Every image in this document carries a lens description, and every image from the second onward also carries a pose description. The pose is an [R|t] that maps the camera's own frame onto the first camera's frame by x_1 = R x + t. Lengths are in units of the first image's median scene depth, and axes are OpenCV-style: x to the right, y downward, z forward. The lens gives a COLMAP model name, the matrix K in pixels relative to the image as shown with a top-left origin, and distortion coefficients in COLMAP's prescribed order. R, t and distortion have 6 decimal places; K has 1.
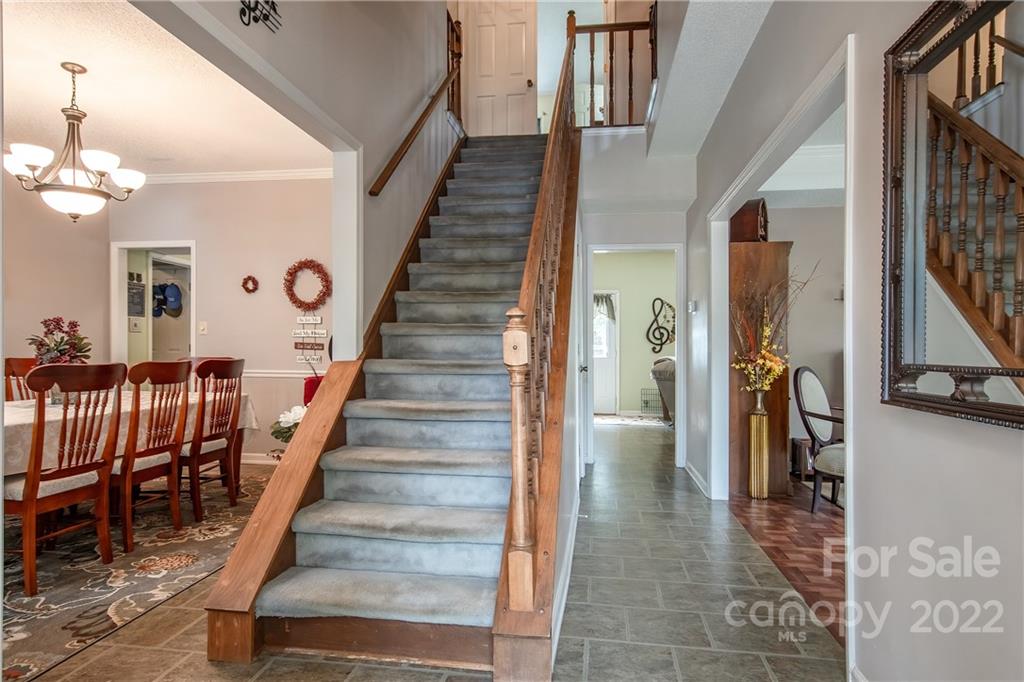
lens RADIAL K [[553.6, 0, 516.4], [0, 553.6, 348.9], [0, 0, 1]] dist [0.001126, 0.001642]
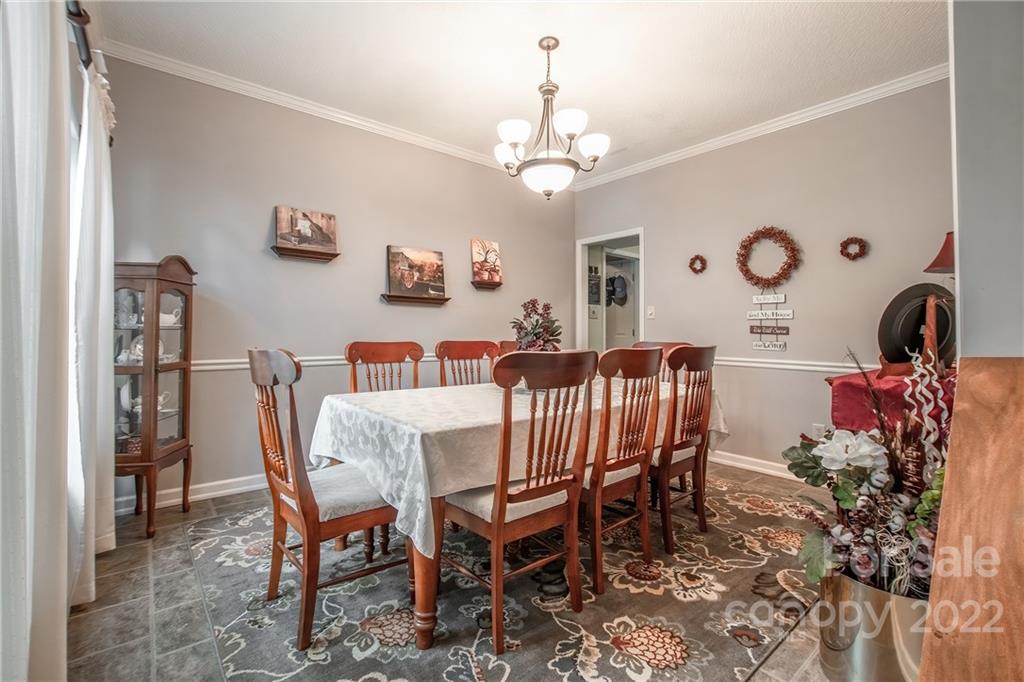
lens RADIAL K [[434.7, 0, 538.4], [0, 434.7, 329.0], [0, 0, 1]] dist [-0.002483, -0.000058]
pose [[0.756814, -0.004951, -0.653612, -0.330717], [-0.003189, 0.999931, -0.011266, 0.002467], [0.653623, 0.010611, 0.756746, 0.436550]]
